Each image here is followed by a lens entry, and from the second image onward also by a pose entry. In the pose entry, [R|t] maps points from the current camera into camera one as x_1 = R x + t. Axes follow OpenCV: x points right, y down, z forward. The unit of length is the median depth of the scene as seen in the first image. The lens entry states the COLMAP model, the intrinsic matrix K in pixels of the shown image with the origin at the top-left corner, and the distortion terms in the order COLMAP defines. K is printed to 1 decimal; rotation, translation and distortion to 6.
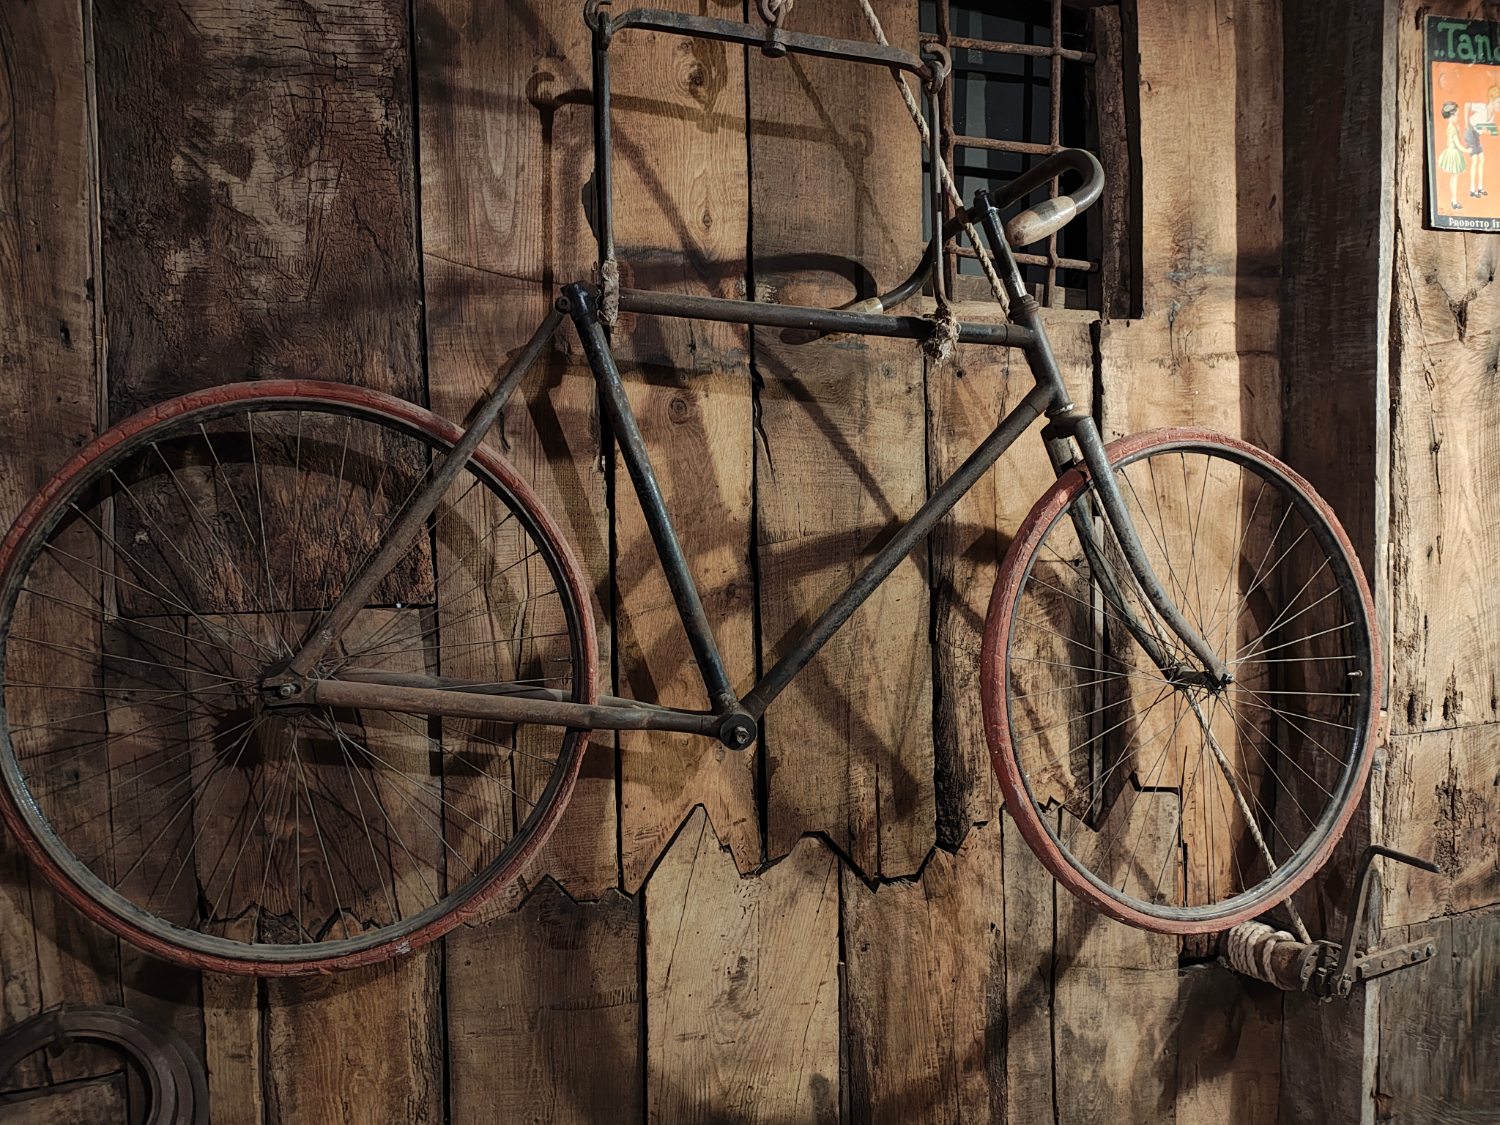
lens RADIAL K [[1128.3, 0, 757.7], [0, 1128.3, 572.3], [0, 0, 1]] dist [0.032688, -0.075242]
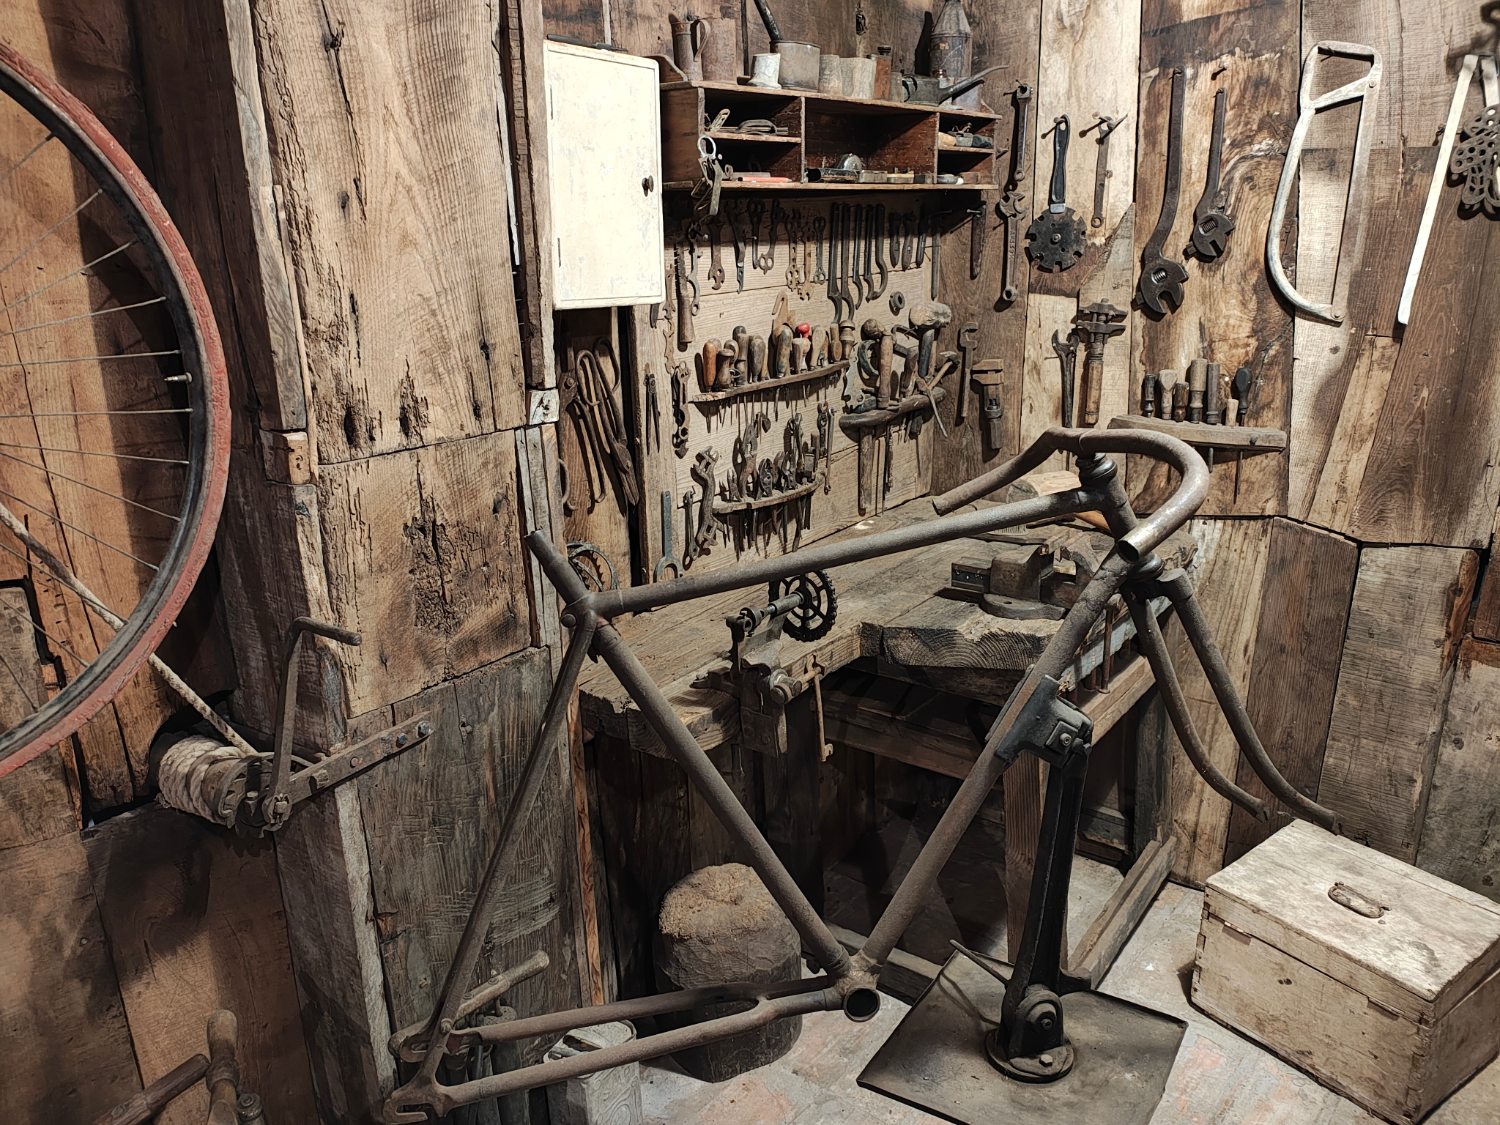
lens RADIAL K [[1128.3, 0, 757.0], [0, 1128.3, 572.5], [0, 0, 1]] dist [0.032688, -0.075242]
pose [[0.837980, -0.158528, 0.522168, 0.396928], [0.043295, 0.973172, 0.225970, 0.058111], [-0.543981, -0.166751, 0.822361, 0.234338]]
